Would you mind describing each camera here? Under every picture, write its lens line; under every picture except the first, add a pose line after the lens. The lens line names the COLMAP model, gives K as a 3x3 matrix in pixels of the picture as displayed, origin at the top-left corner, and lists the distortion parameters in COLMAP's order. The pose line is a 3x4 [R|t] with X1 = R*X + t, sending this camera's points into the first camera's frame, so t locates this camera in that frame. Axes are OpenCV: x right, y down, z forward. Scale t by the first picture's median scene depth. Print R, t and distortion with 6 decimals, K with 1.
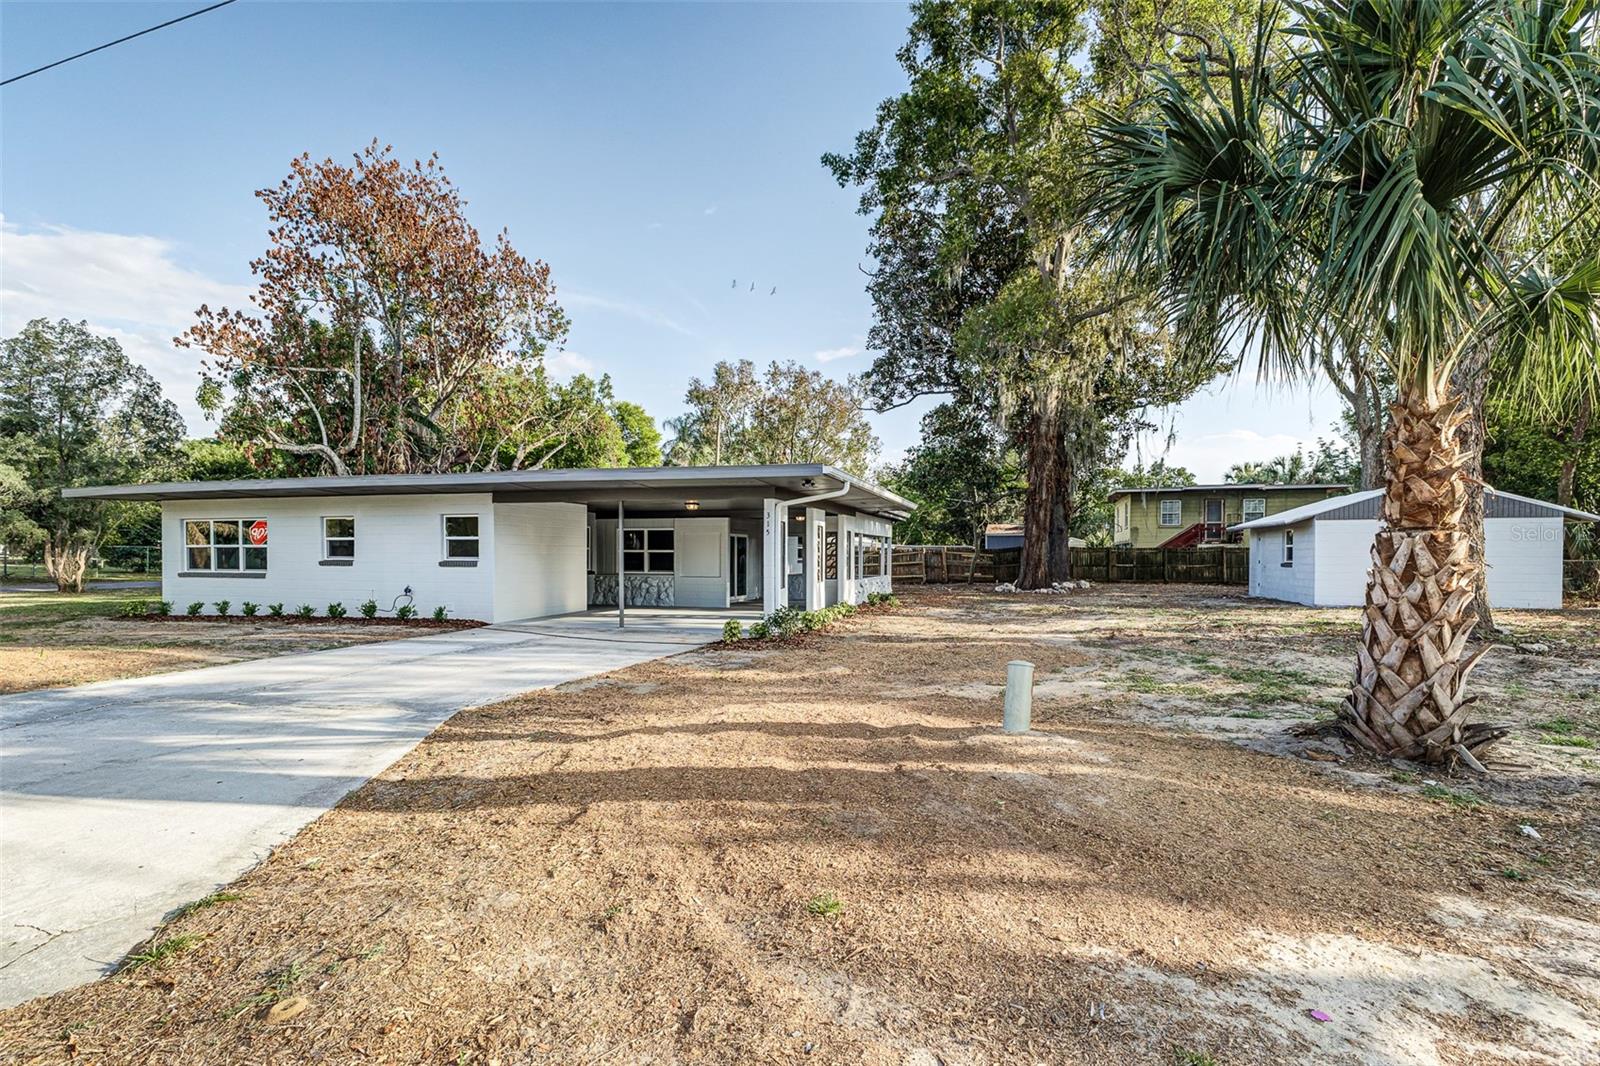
lens RADIAL K [[694.5, 0, 807.9], [0, 694.5, 530.2], [0, 0, 1]] dist [0.000663, -0.000547]
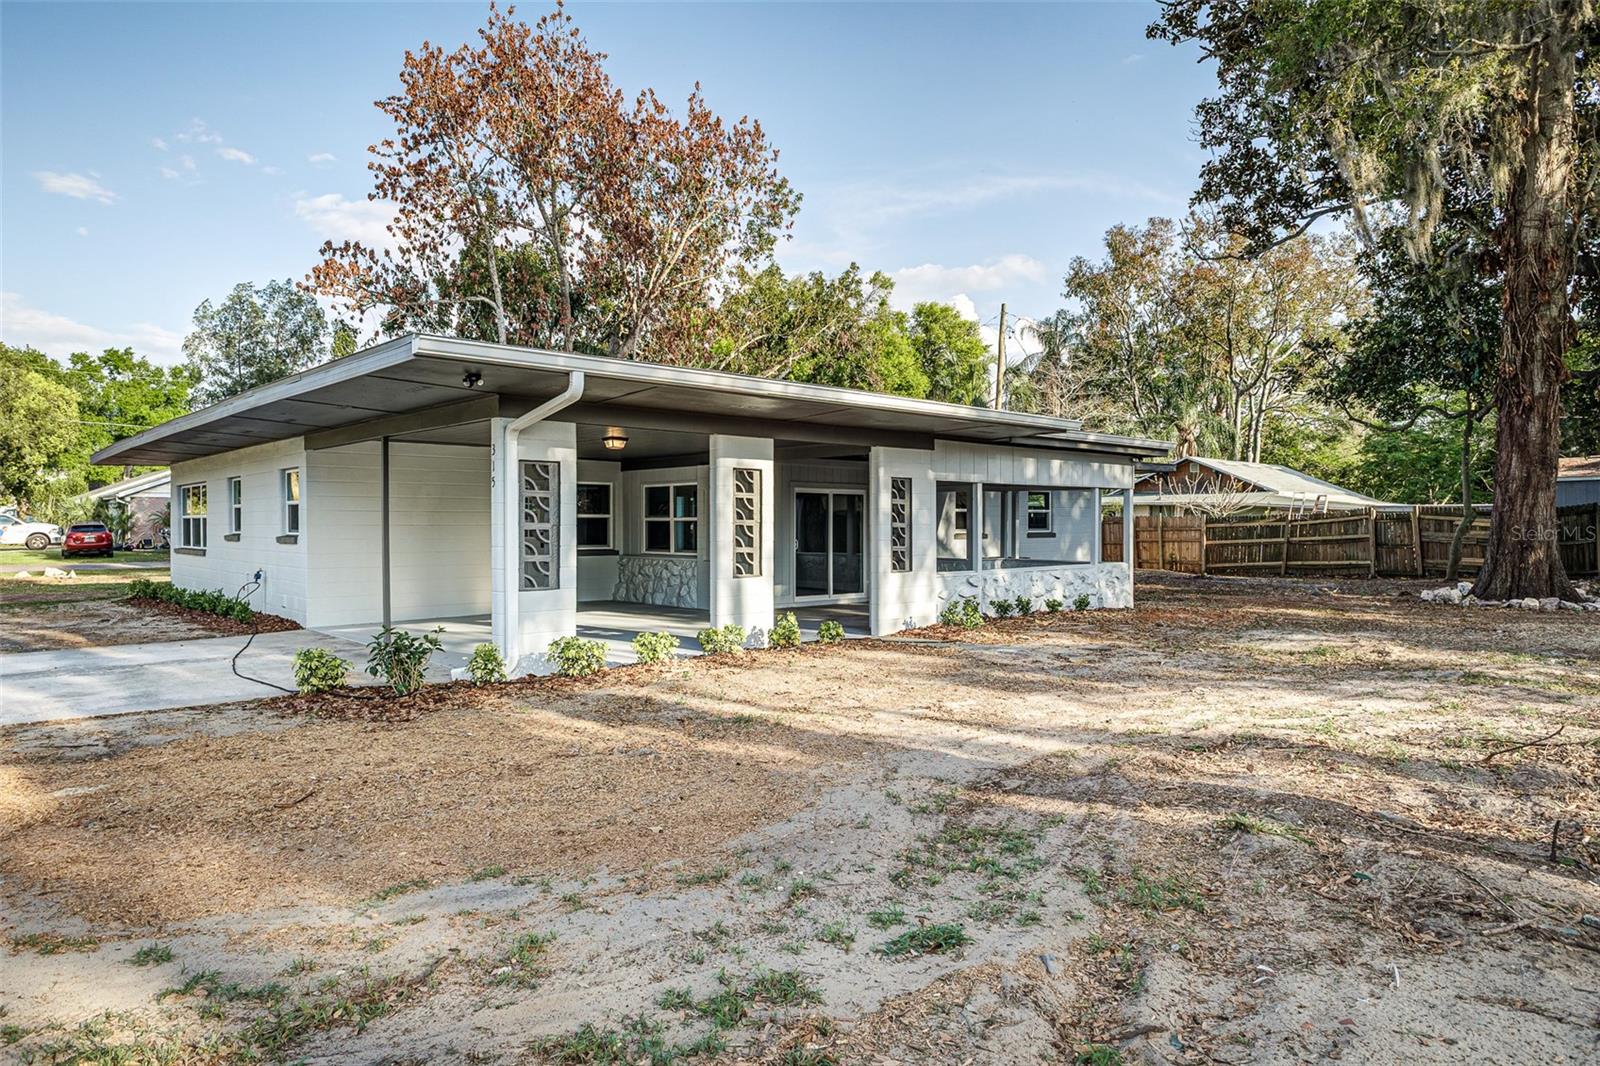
lens RADIAL K [[974.4, 0, 795.5], [0, 974.4, 486.8], [0, 0, 1]] dist [-0.000483, 0.000678]
pose [[0.865310, -0.024267, -0.500650, 0.235356], [0.022570, 0.999701, -0.009446, 0.008888], [0.500729, -0.003126, 0.865599, 0.223866]]
